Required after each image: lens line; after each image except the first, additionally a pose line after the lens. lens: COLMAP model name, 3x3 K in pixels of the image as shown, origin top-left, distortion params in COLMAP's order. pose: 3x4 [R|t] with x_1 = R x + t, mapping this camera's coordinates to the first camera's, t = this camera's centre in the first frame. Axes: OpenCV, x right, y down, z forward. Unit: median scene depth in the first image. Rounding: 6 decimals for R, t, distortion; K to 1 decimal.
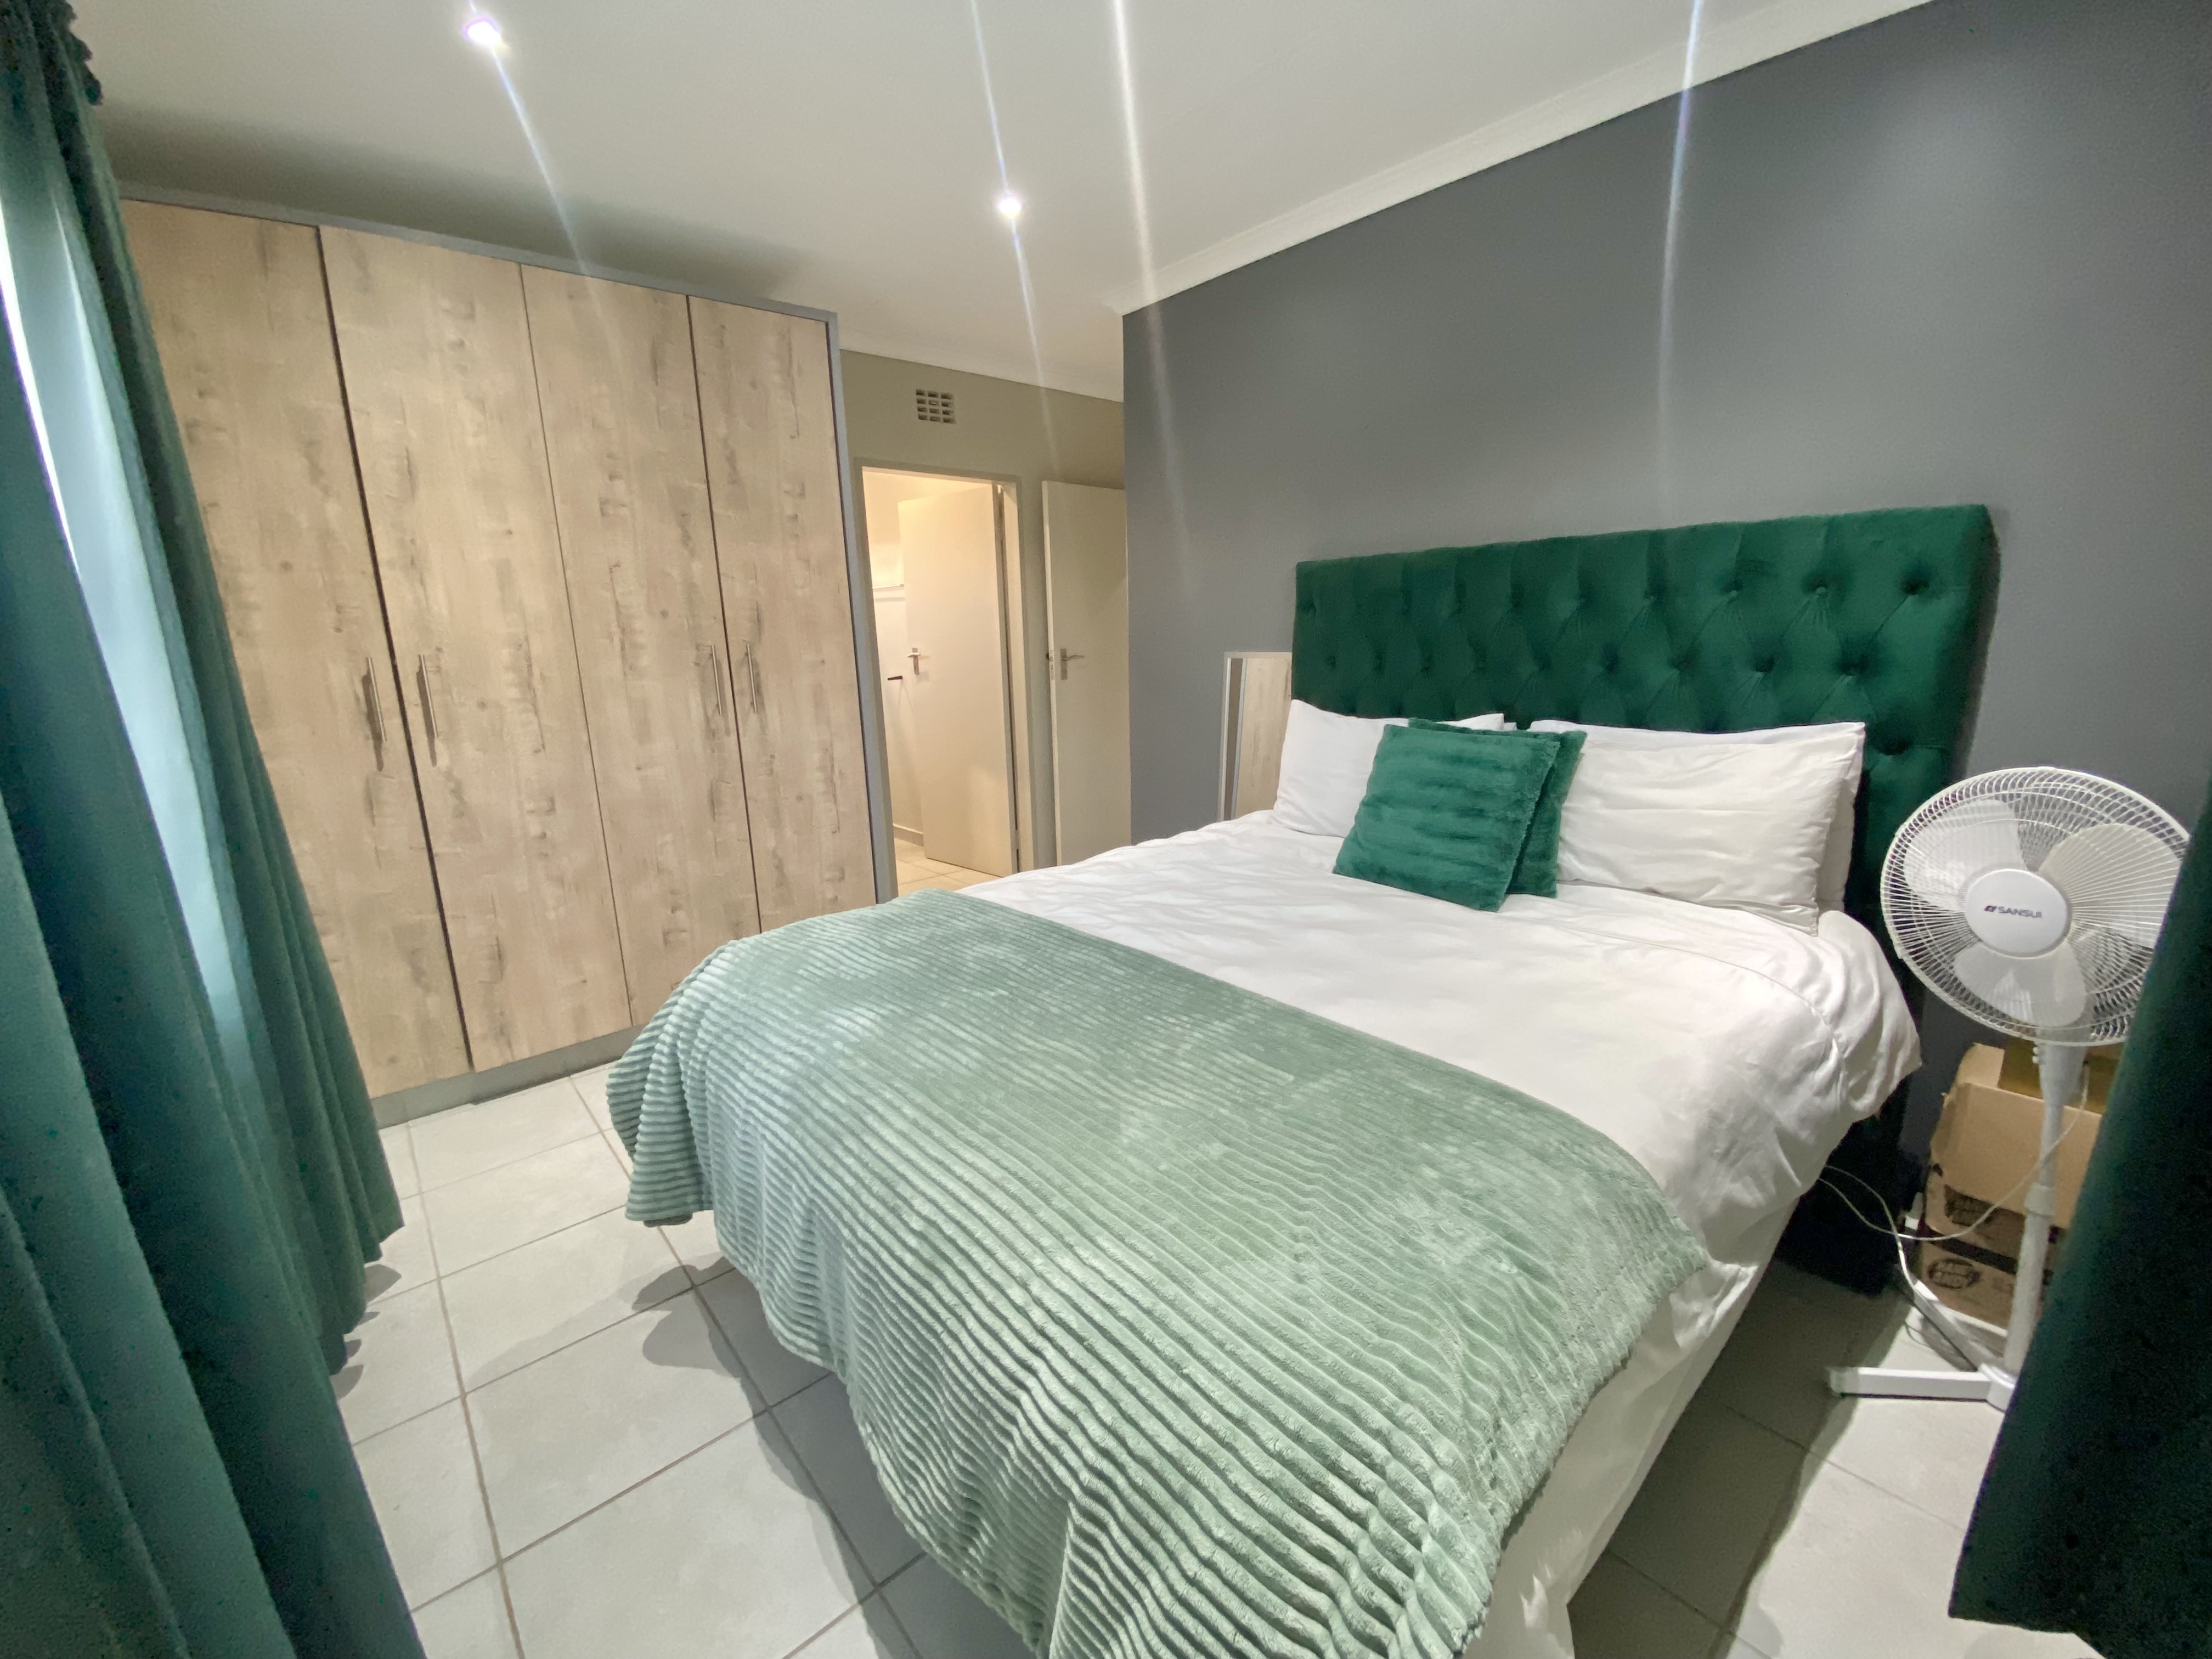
lens RADIAL K [[904.5, 0, 1100.1], [0, 904.5, 822.4], [0, 0, 1]] dist [0.000775, -0.000110]
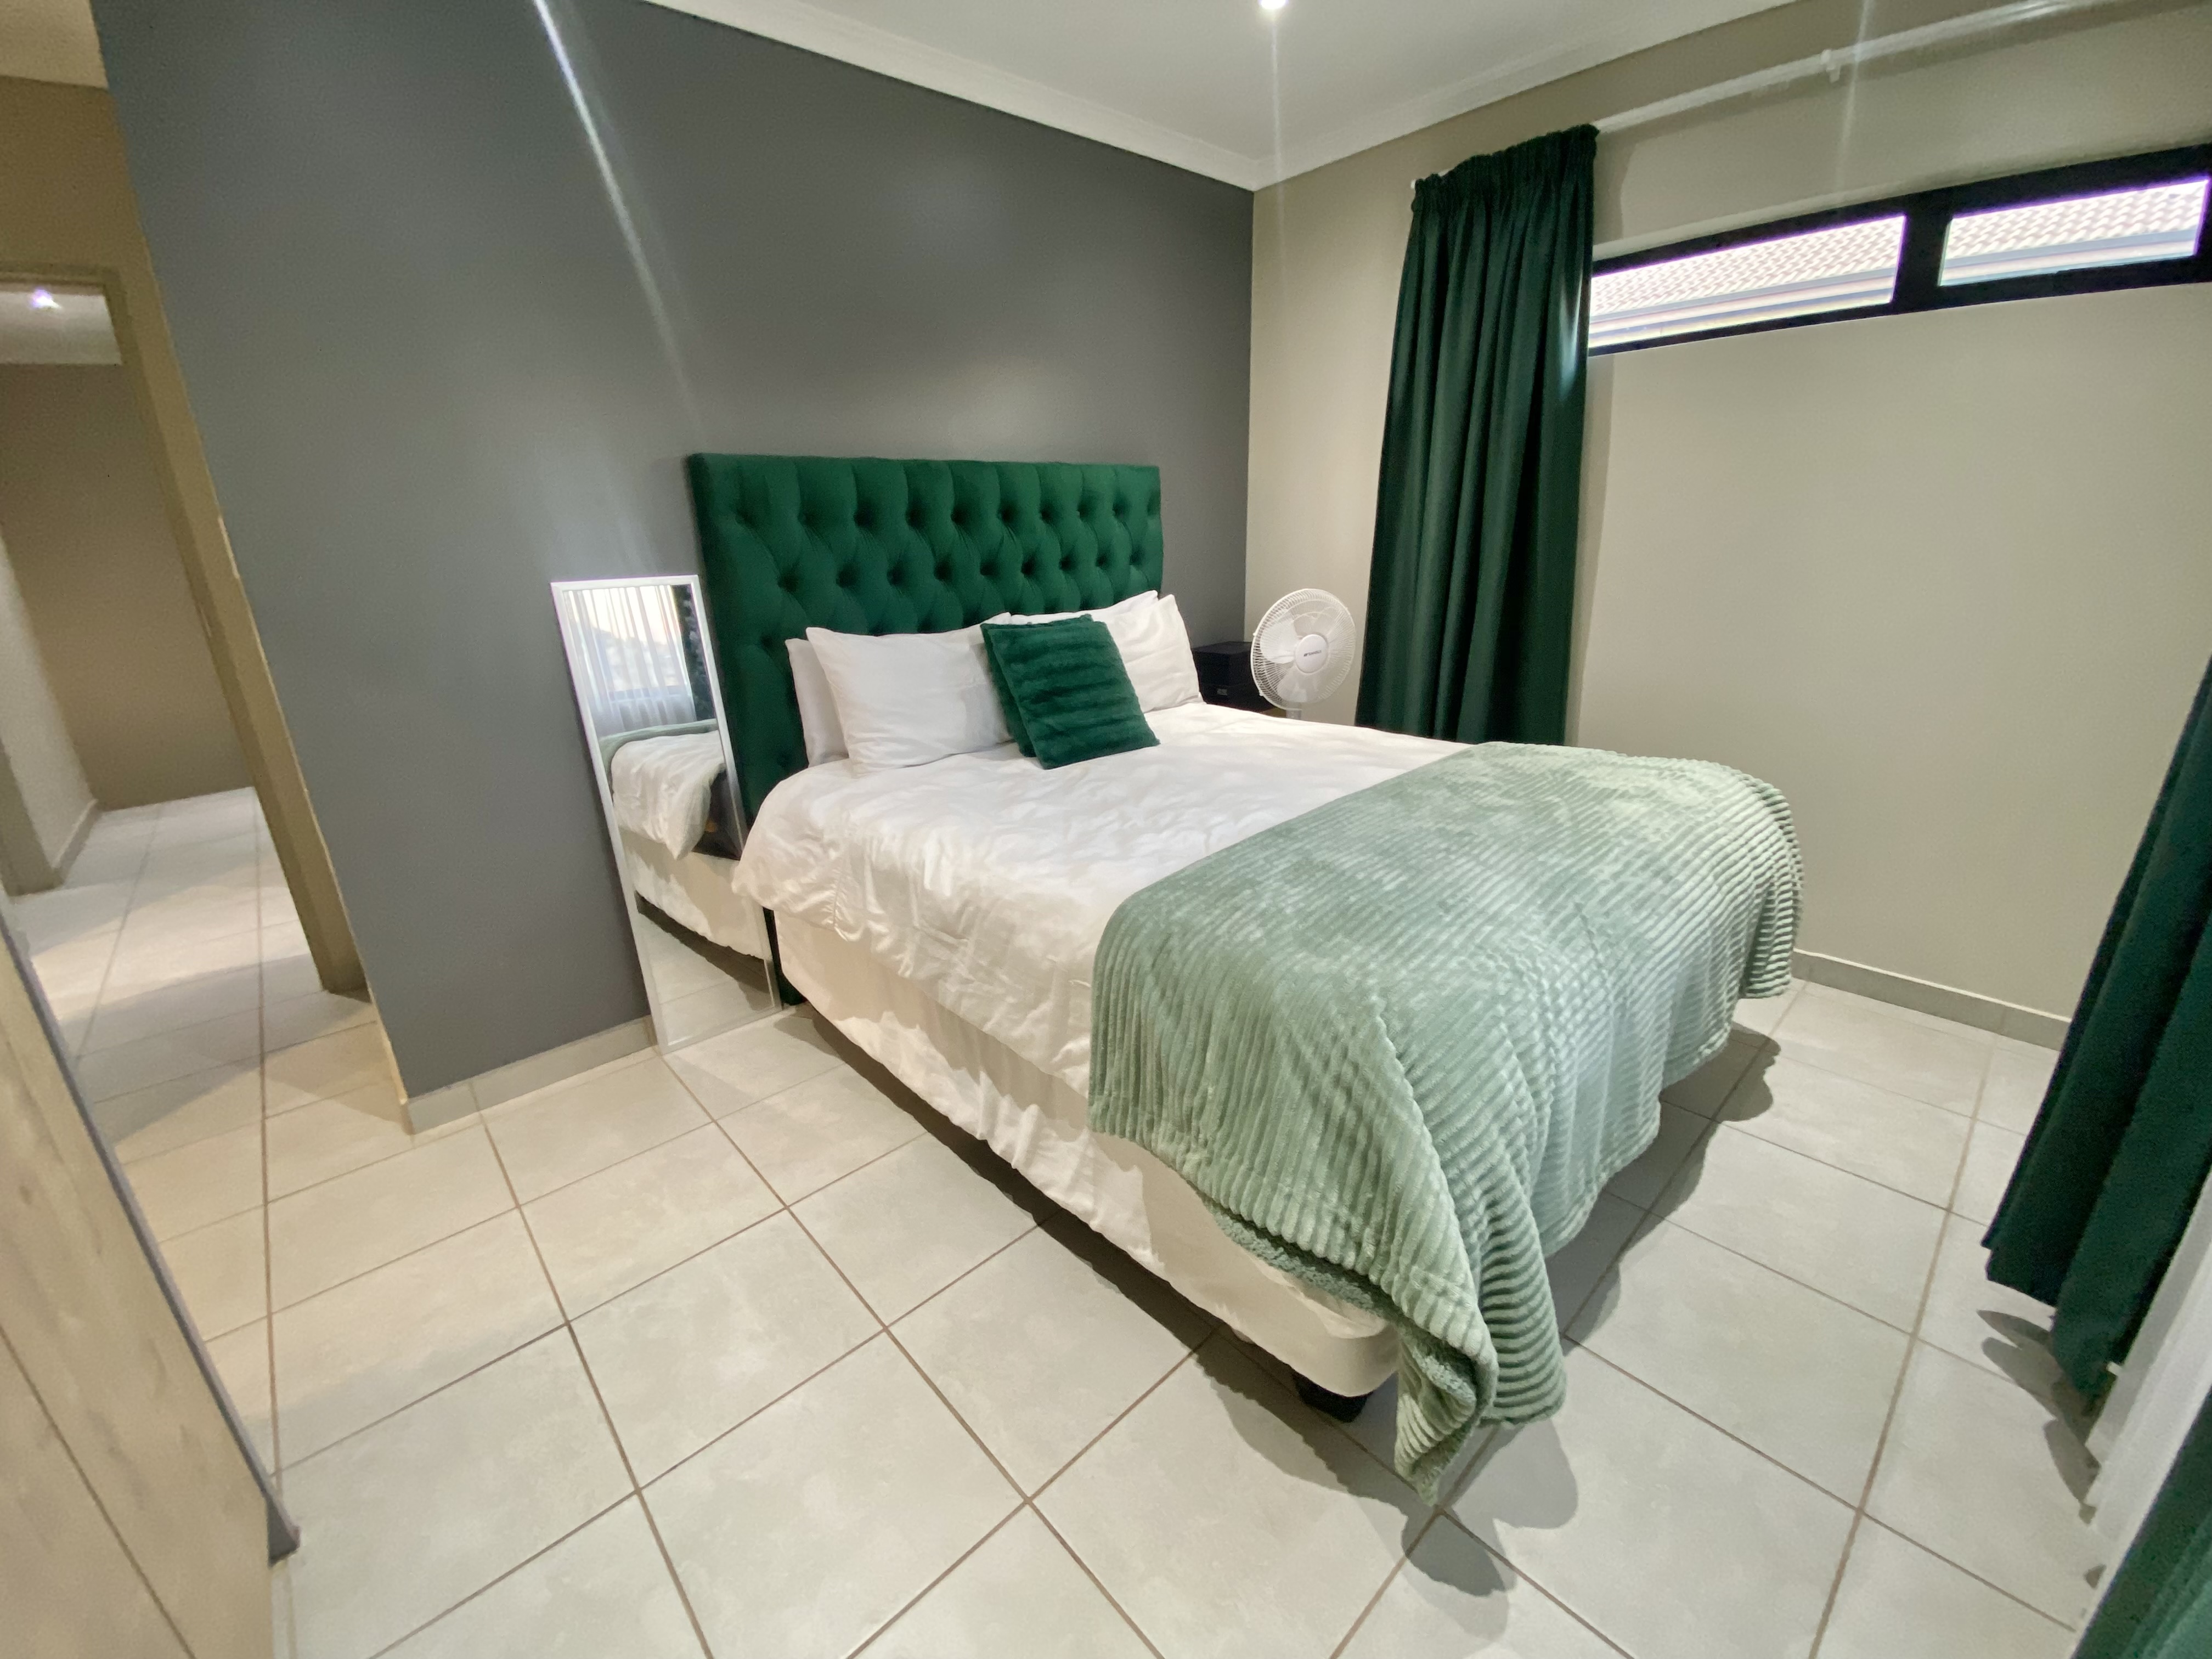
lens RADIAL K [[904.5, 0, 1100.1], [0, 904.5, 822.4], [0, 0, 1]] dist [0.000775, -0.000110]
pose [[-0.027713, -0.284738, 0.958205, -0.968281], [0.241589, 0.928249, 0.282824, -0.213734], [-0.969983, 0.239329, 0.043065, 1.128862]]
